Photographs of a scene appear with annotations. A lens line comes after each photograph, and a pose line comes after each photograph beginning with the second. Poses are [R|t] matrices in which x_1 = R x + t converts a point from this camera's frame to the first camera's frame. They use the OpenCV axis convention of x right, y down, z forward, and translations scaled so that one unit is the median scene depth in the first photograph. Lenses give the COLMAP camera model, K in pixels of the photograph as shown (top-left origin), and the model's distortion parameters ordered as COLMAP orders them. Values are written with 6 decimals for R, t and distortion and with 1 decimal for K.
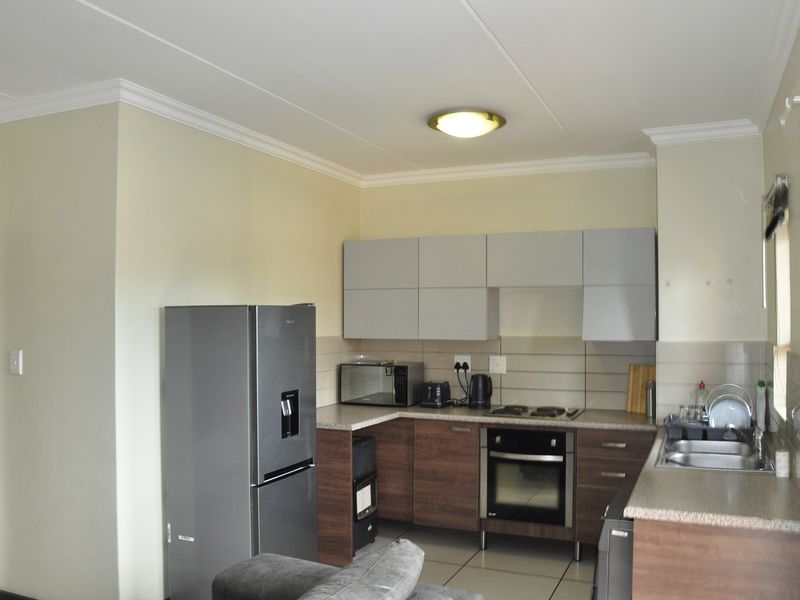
lens RADIAL K [[714.8, 0, 400.0], [0, 714.8, 300.0], [0, 0, 1]] dist [-0.136180, 0.092875]
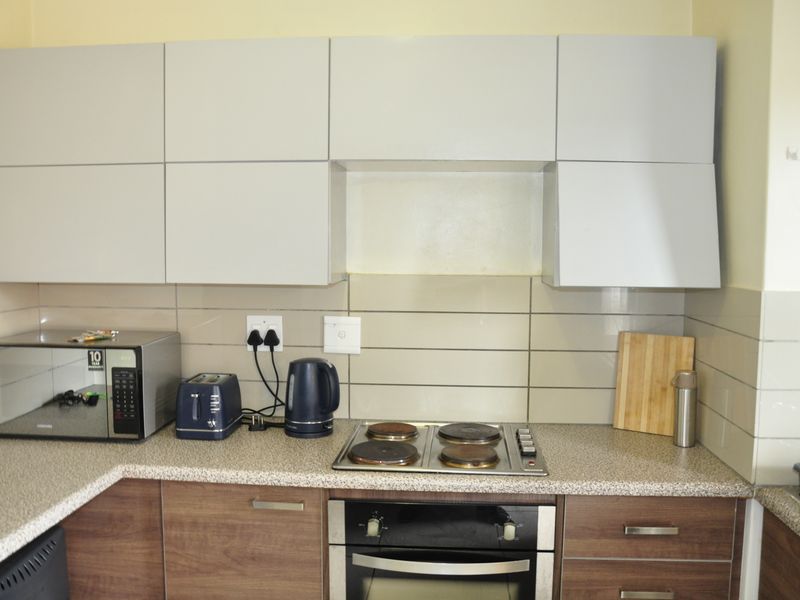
lens RADIAL K [[714.8, 0, 400.0], [0, 714.8, 300.0], [0, 0, 1]] dist [-0.136180, 0.092875]
pose [[0.942519, -0.022233, 0.333413, 0.017745], [-0.012678, 0.994686, 0.102168, 0.020949], [-0.333913, -0.100522, 0.937229, 0.583551]]
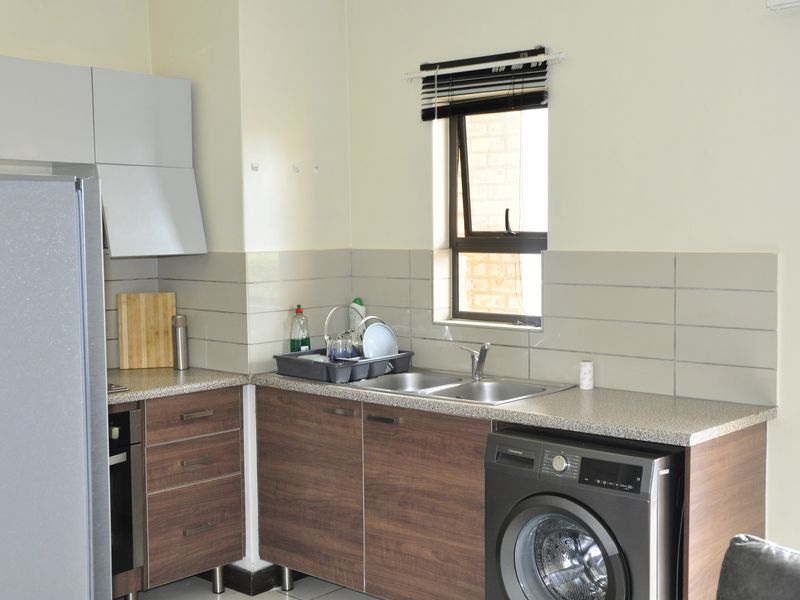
lens RADIAL K [[1084.2, 0, 400.0], [0, 1084.2, 300.0], [0, 0, 1]] dist [0.008184, 0.006508]
pose [[0.318194, -0.076194, 0.944959, -0.496823], [-0.011543, 0.996380, 0.084227, 0.012712], [-0.947955, -0.037708, 0.316163, 0.449748]]
